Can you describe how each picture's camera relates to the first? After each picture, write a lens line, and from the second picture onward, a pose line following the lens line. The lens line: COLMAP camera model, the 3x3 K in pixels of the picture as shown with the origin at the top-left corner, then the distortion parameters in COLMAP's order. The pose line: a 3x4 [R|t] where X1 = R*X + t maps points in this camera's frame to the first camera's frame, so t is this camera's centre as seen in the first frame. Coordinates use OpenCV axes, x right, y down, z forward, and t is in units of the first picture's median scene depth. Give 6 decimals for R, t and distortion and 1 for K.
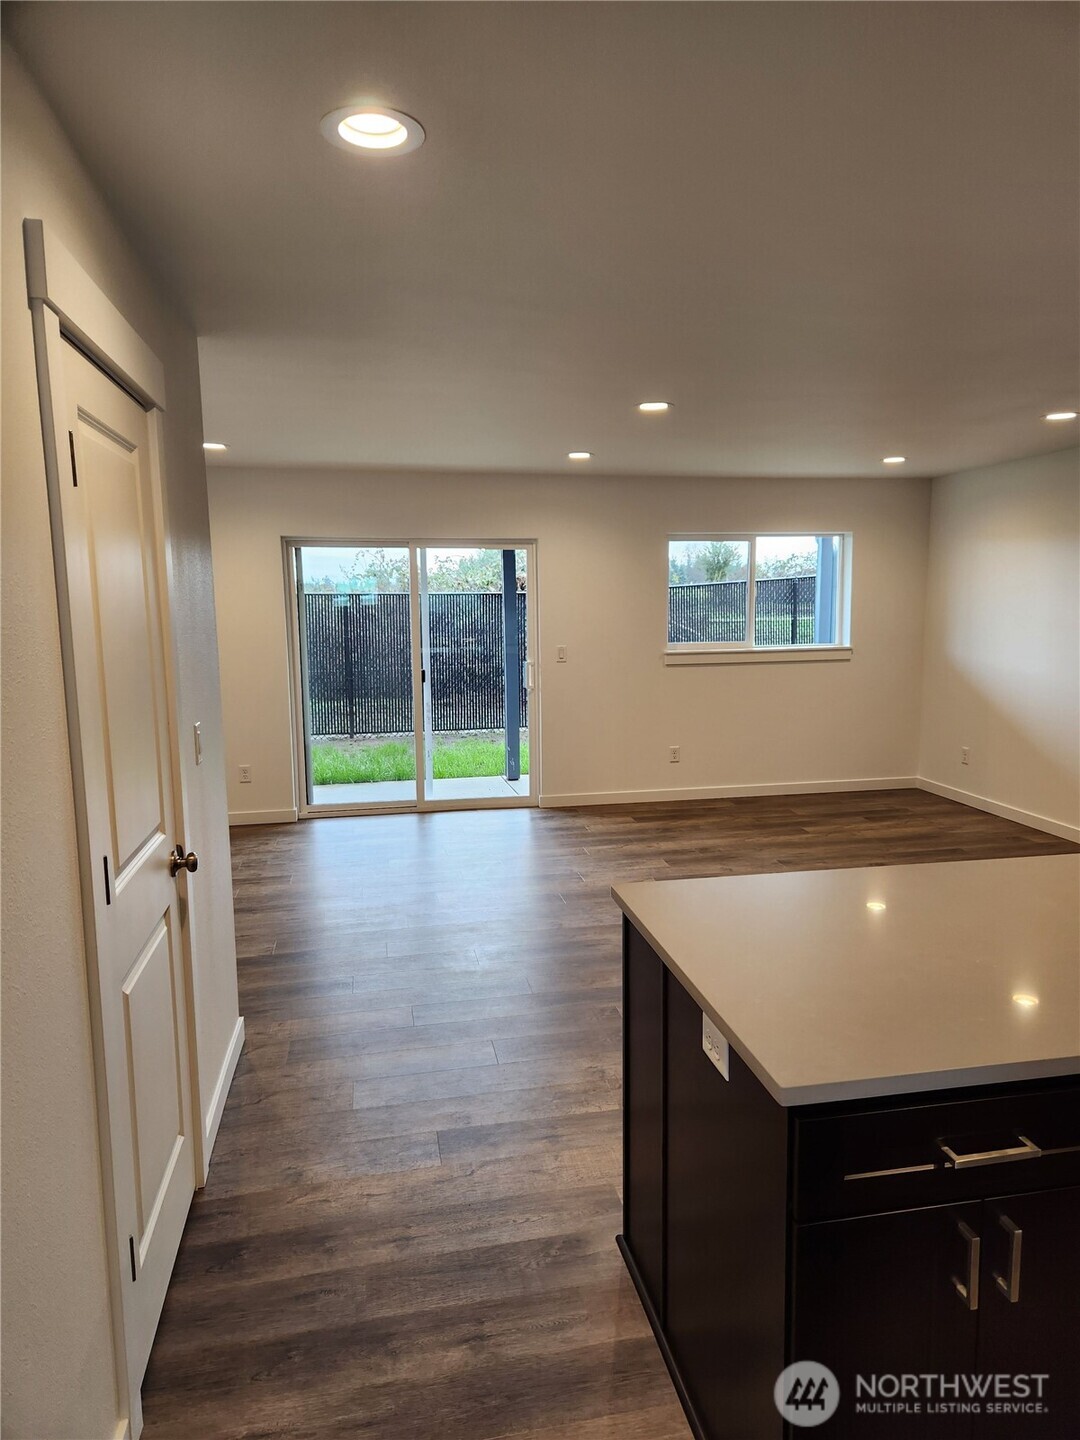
lens RADIAL K [[967.9, 0, 566.9], [0, 967.9, 735.0], [0, 0, 1]] dist [0.093925, -0.080000]
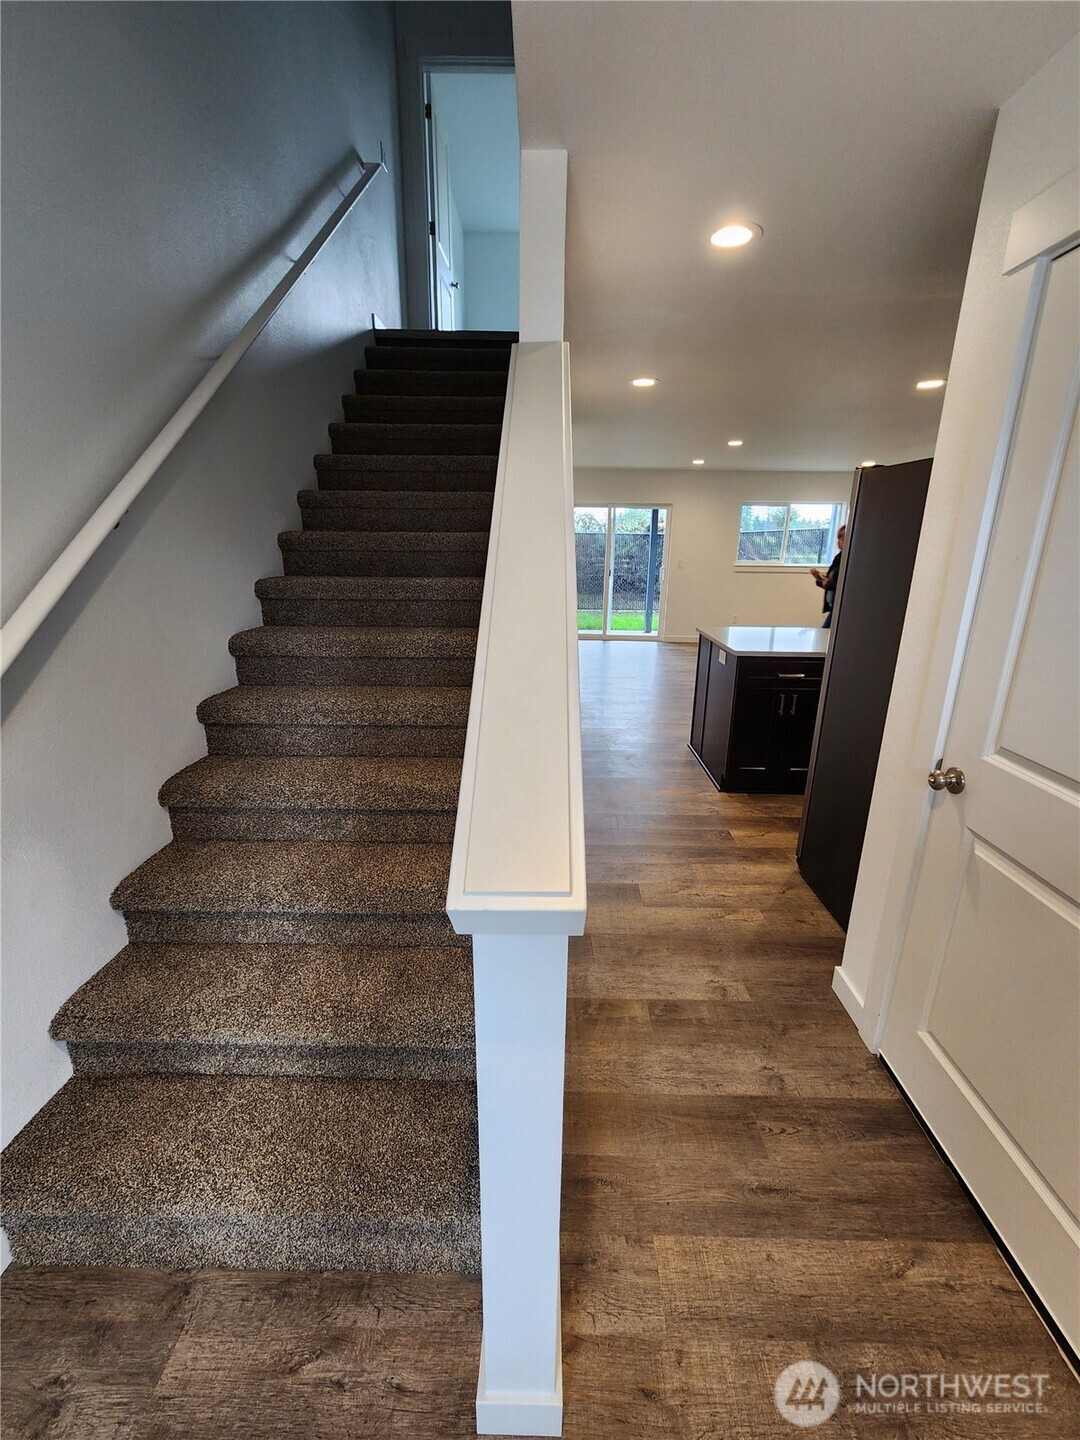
lens RADIAL K [[608.9, 0, 540.0], [0, 608.9, 720.0], [0, 0, 1]] dist [0.002266, 0.000032]
pose [[0.976185, 0.081556, -0.201025, -0.008649], [-0.051366, 0.987188, 0.151066, 0.058579], [0.210770, -0.137143, 0.967868, -0.314460]]
